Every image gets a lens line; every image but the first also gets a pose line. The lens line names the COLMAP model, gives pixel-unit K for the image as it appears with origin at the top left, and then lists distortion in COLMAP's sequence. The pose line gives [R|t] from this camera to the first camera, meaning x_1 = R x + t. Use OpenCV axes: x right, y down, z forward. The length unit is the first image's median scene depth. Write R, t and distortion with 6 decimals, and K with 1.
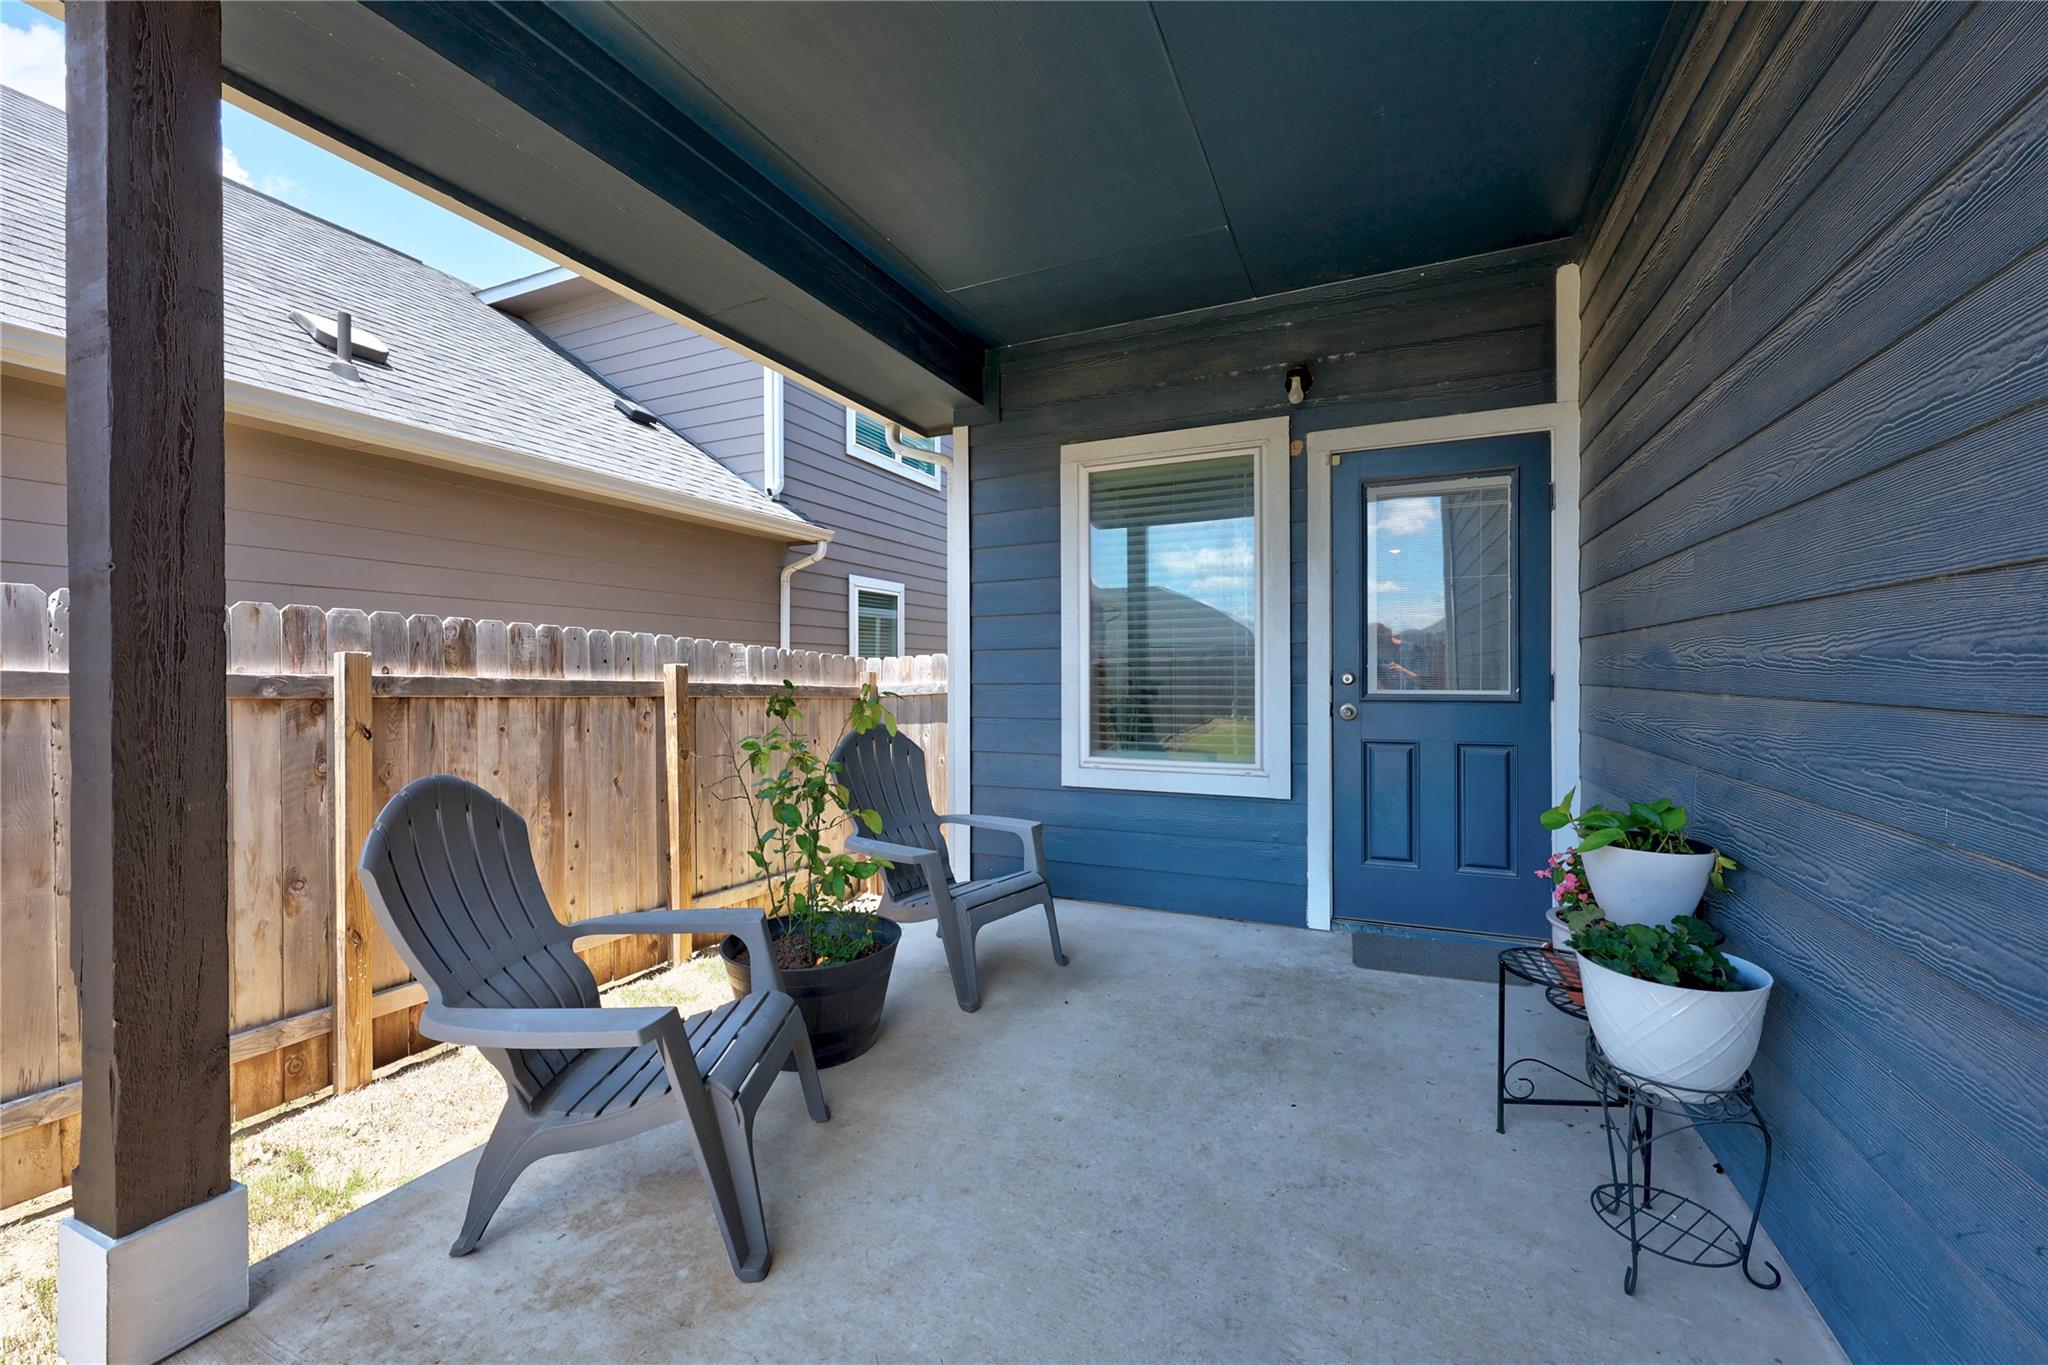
lens RADIAL K [[816.6, 0, 1022.9], [0, 816.6, 673.3], [0, 0, 1]] dist [-0.001171, -0.000035]
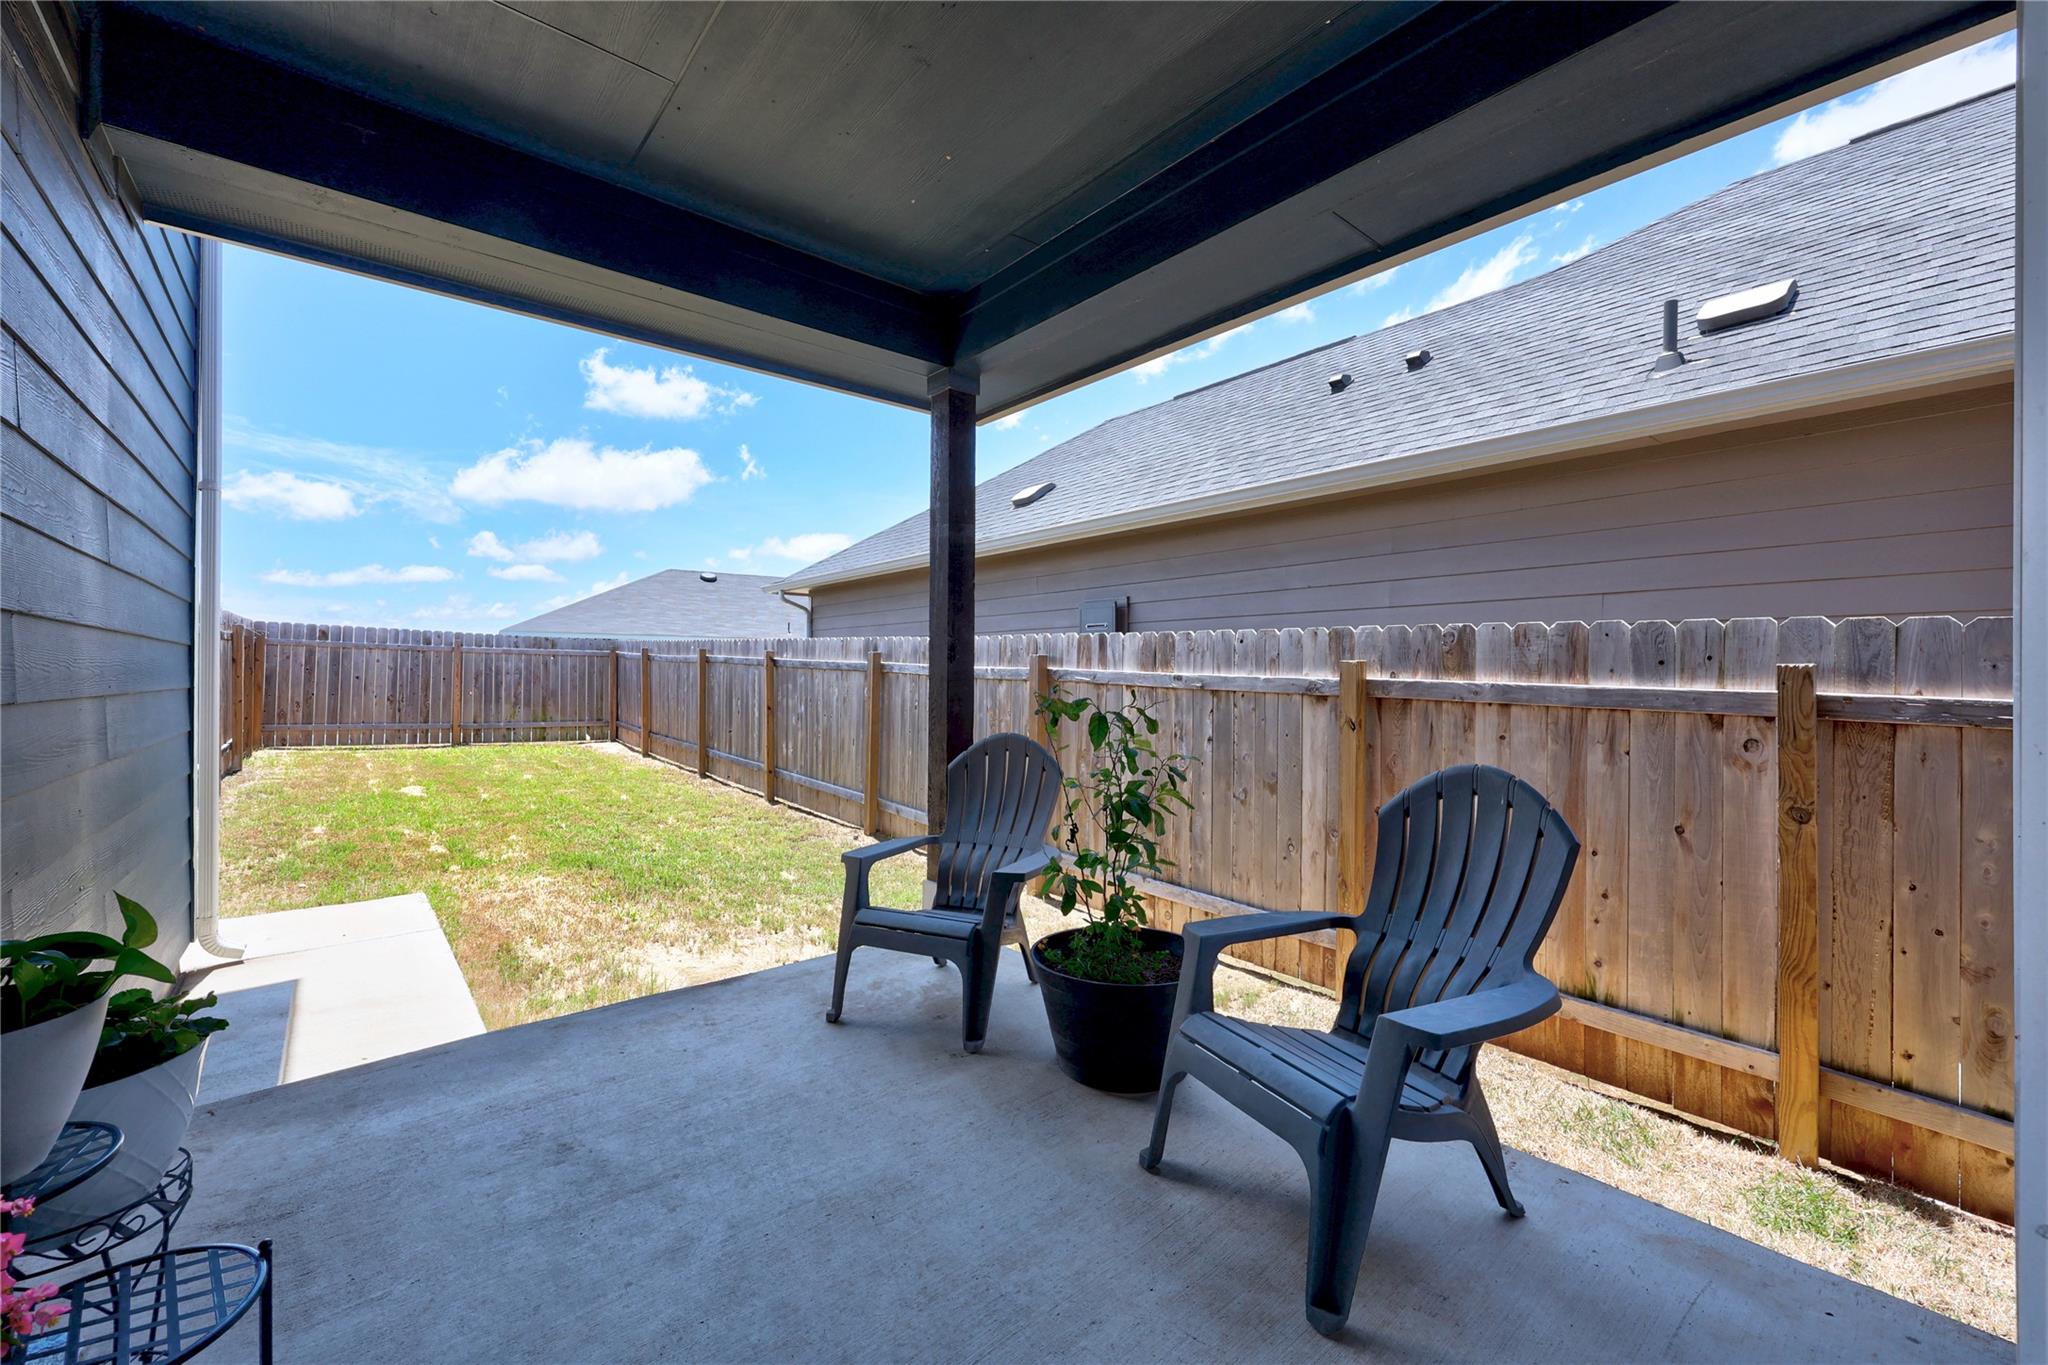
lens RADIAL K [[816.6, 0, 1024.8], [0, 816.6, 681.0], [0, 0, 1]] dist [-0.001171, -0.000035]
pose [[-0.432950, -0.000754, -0.901417, 0.439218], [-0.010815, 0.999932, 0.004358, 0.004743], [0.901353, 0.011636, -0.432929, 0.882413]]
